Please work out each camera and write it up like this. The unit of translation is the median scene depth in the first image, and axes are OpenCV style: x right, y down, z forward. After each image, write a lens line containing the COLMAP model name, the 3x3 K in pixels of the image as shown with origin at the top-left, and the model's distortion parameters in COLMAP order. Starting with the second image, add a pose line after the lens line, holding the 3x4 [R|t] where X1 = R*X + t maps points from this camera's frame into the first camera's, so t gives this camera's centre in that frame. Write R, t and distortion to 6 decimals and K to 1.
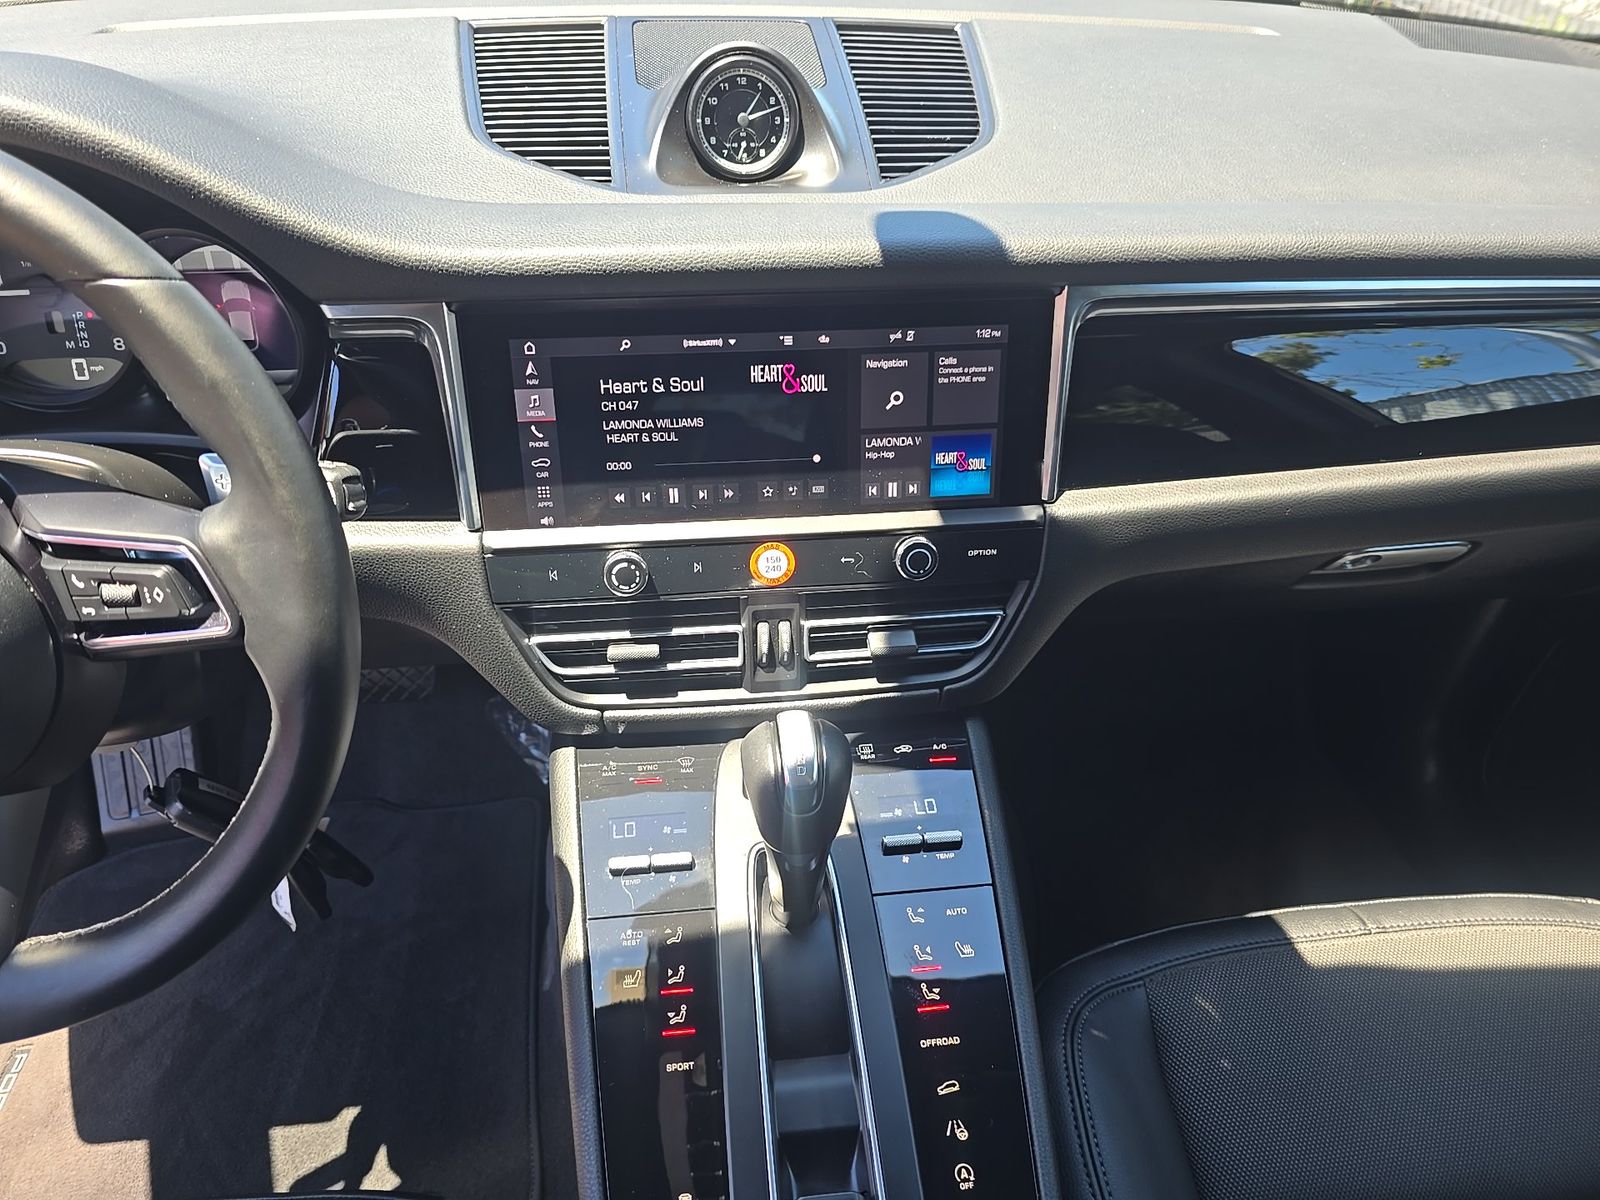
lens RADIAL K [[1074.7, 0, 797.9], [0, 1074.7, 604.3], [0, 0, 1]] dist [0.092428, -0.101194]
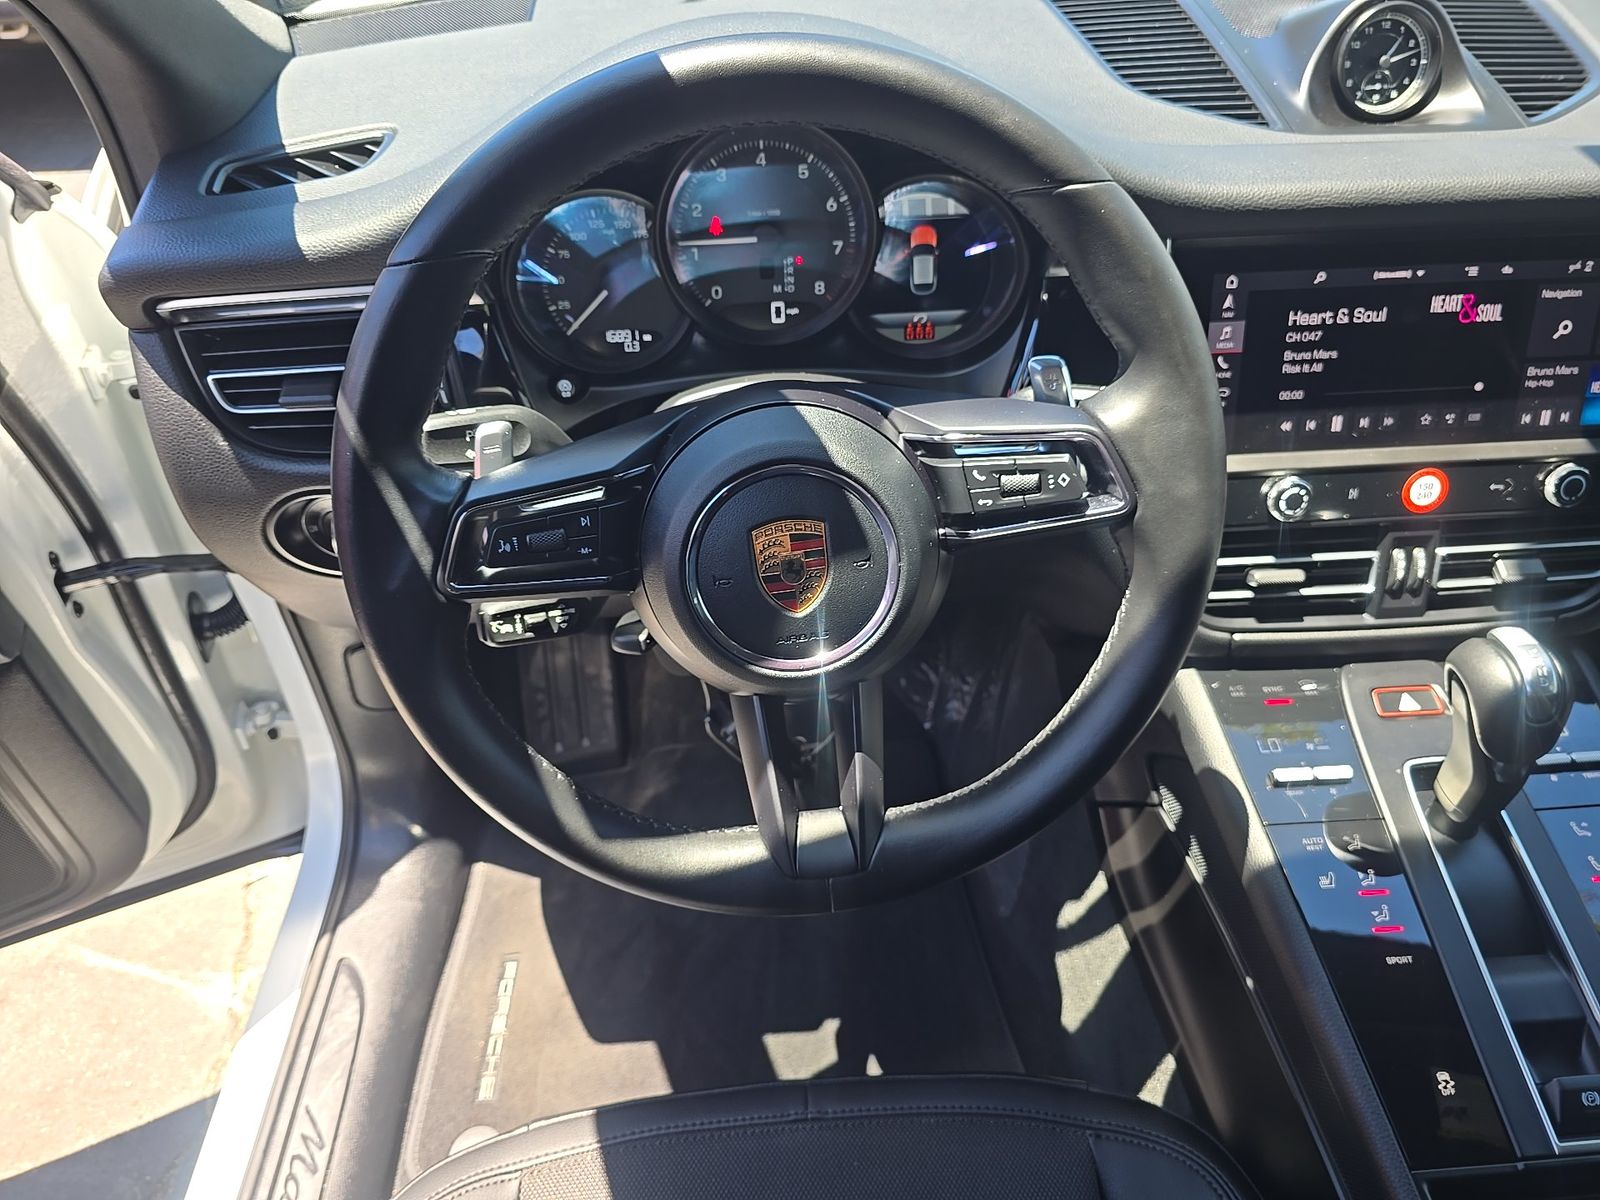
lens RADIAL K [[1104.3, 0, 800.0], [0, 1104.3, 600.0], [0, 0, 1]] dist [0.030507, -0.036585]
pose [[0.998298, 0.005173, -0.058094, -0.556398], [-0.004117, 0.999824, 0.018280, 0.049728], [0.058178, -0.018010, 0.998144, -0.095708]]
